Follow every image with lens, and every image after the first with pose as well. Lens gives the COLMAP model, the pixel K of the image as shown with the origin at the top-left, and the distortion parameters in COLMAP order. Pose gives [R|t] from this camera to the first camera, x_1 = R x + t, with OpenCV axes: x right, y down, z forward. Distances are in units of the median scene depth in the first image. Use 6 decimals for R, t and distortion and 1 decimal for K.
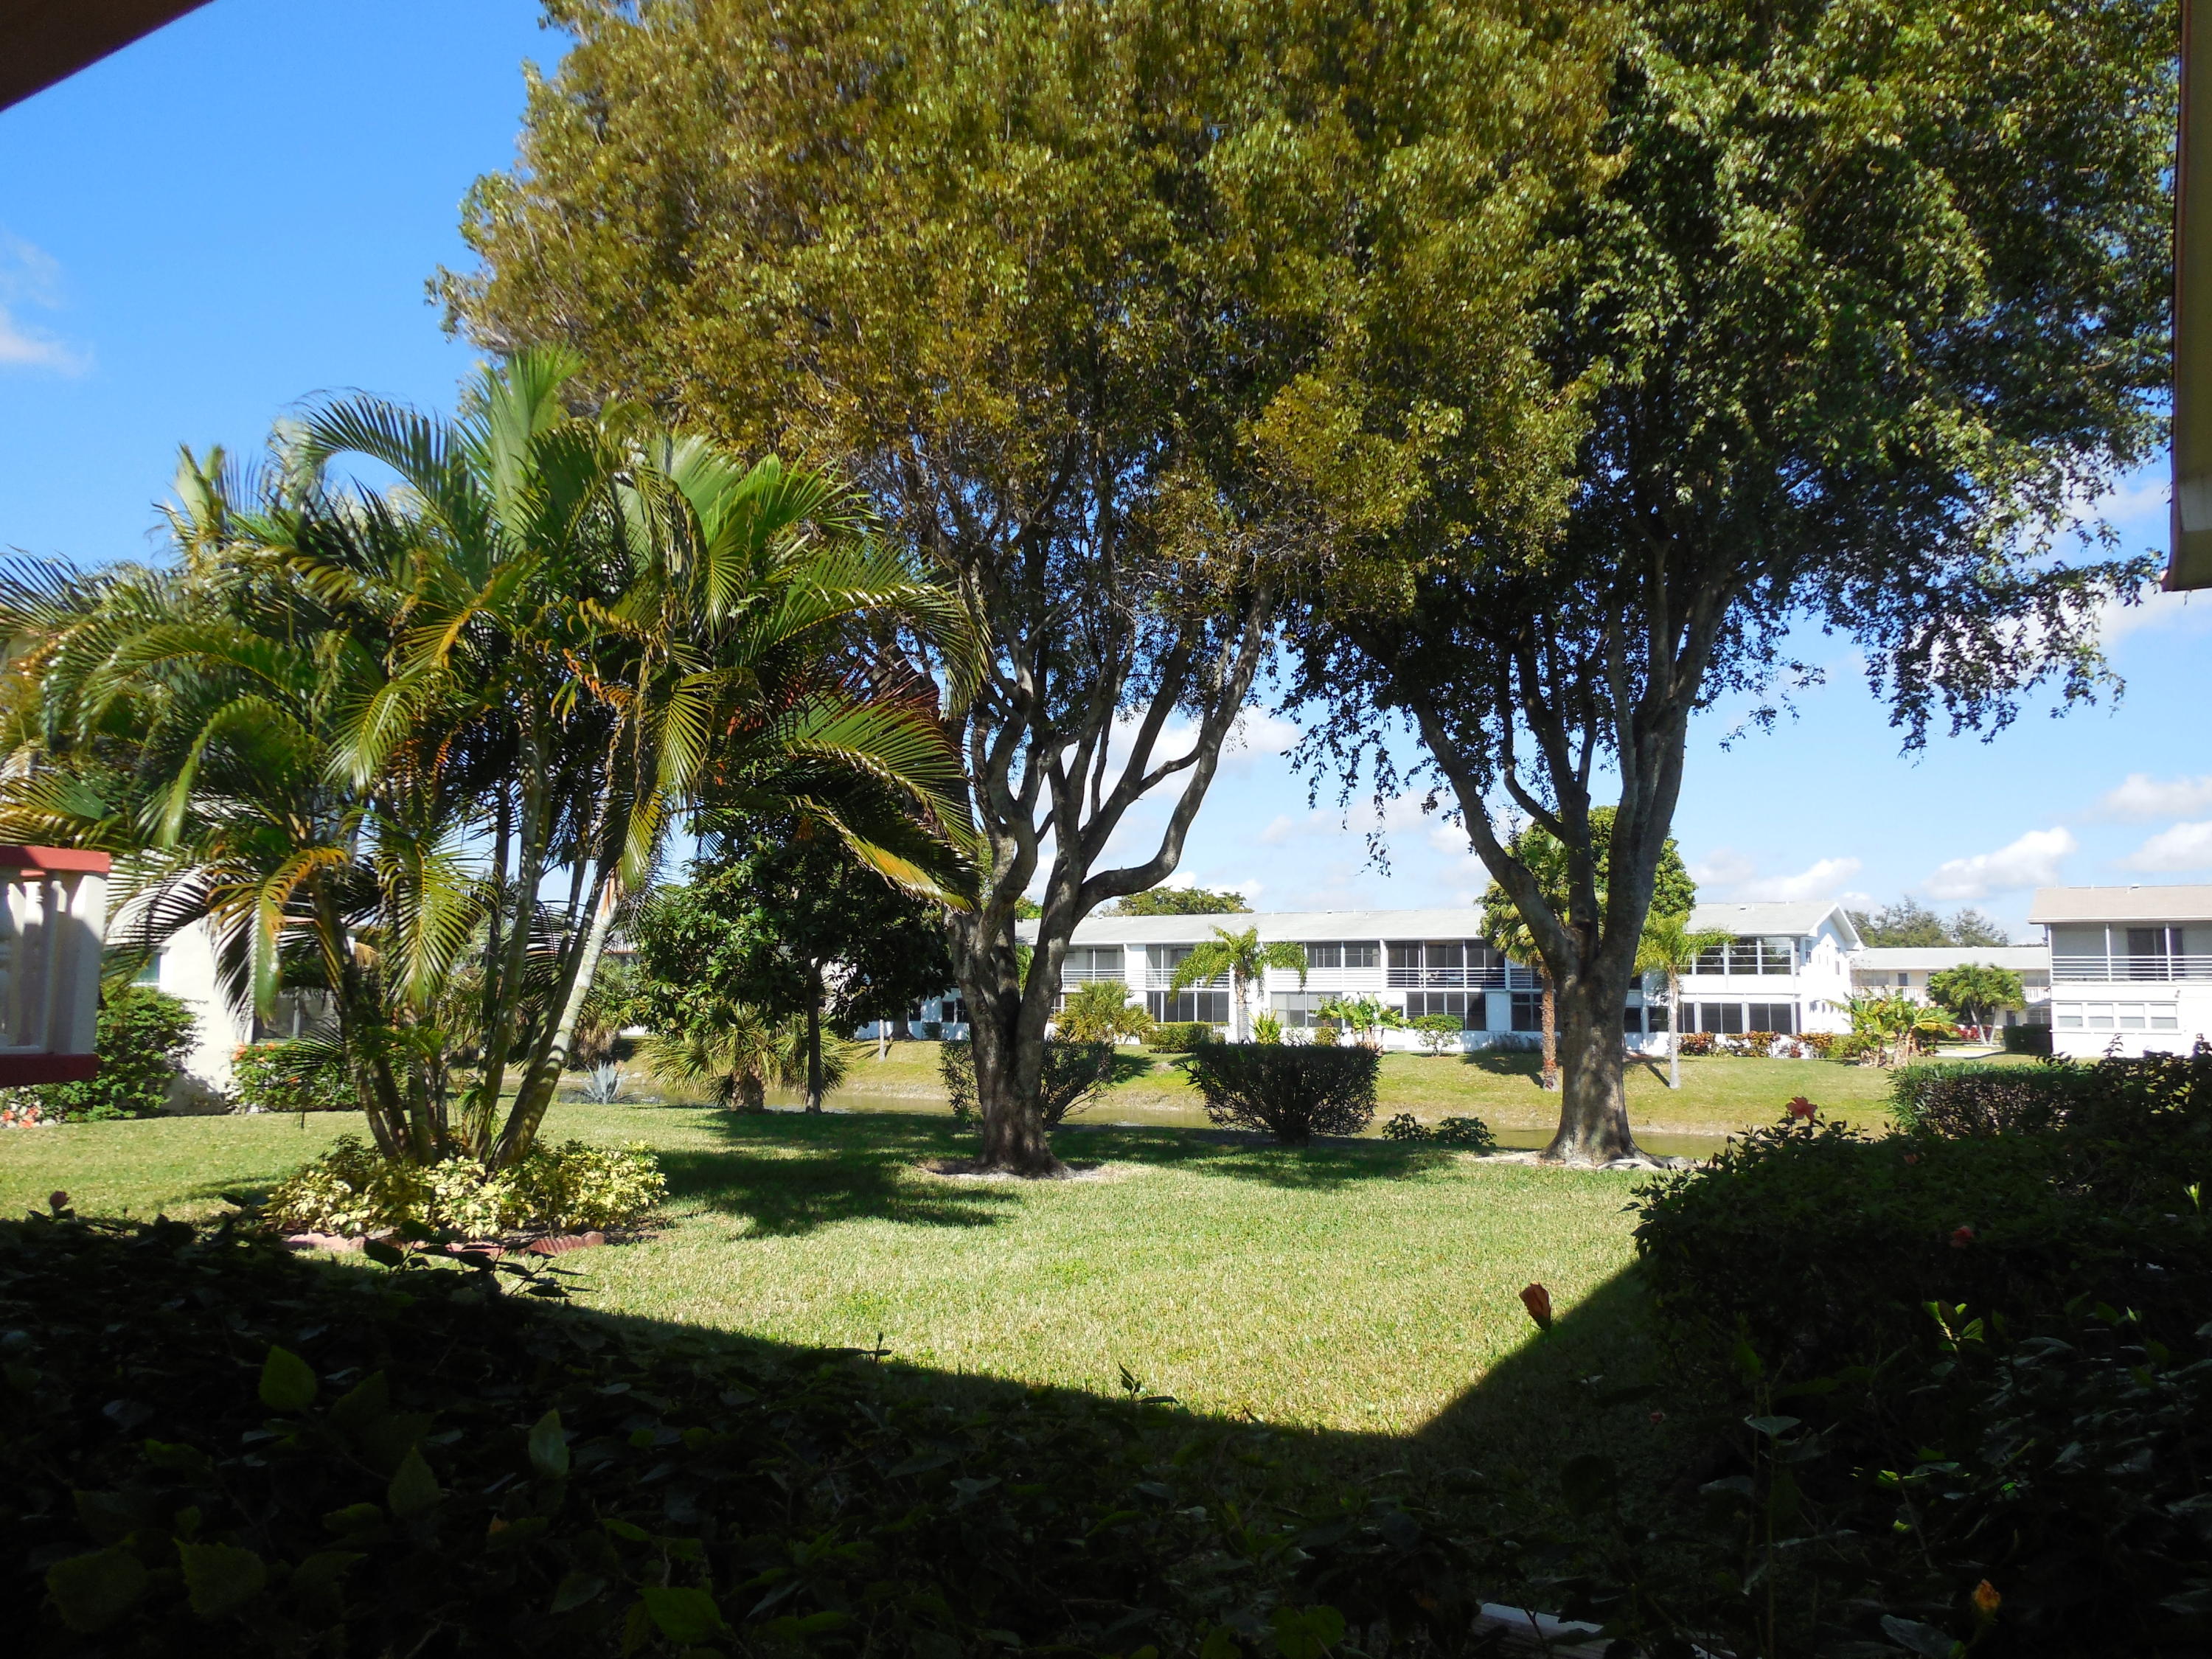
lens RADIAL K [[1609.9, 0, 1106.0], [0, 1609.9, 829.5], [0, 0, 1]] dist [0.031329, 0.000085]
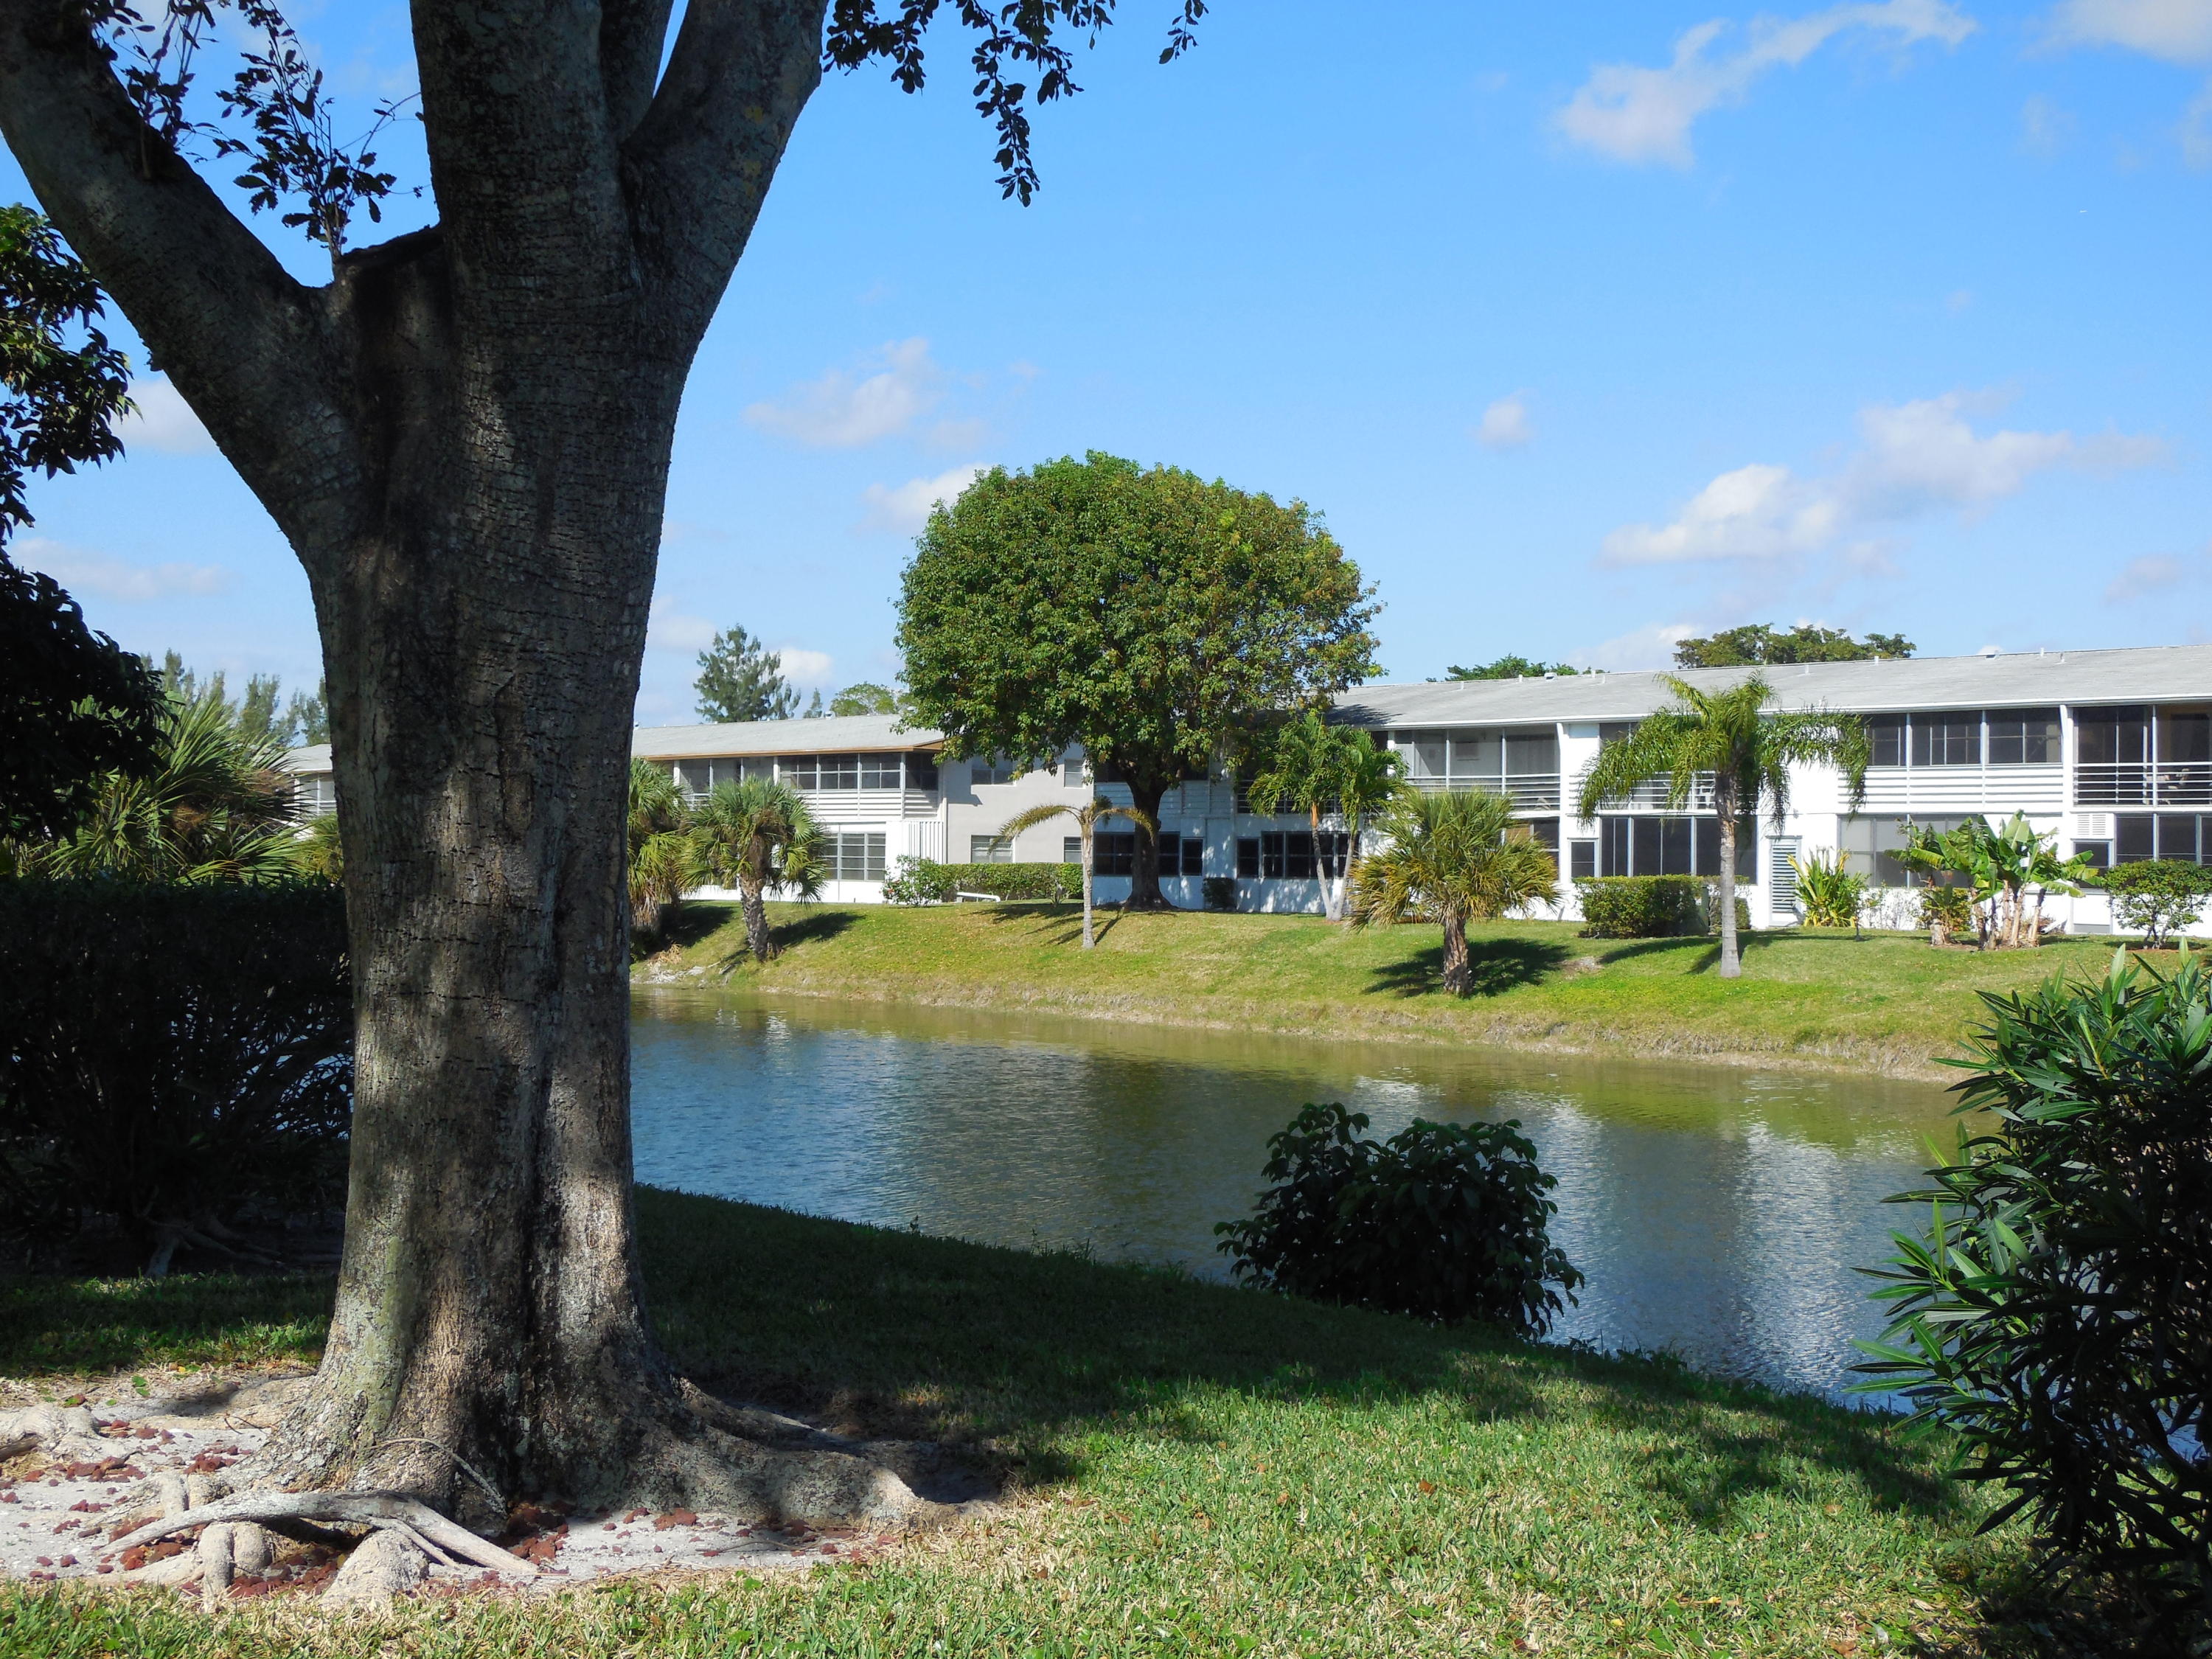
lens RADIAL K [[2975.4, 0, 1106.0], [0, 2975.4, 829.5], [0, 0, 1]] dist [0.000463, 0.009396]
pose [[0.949538, -0.005306, -0.313608, 0.178363], [0.037443, 0.994625, 0.096541, 0.009883], [0.311410, -0.103411, 0.944632, 0.080744]]
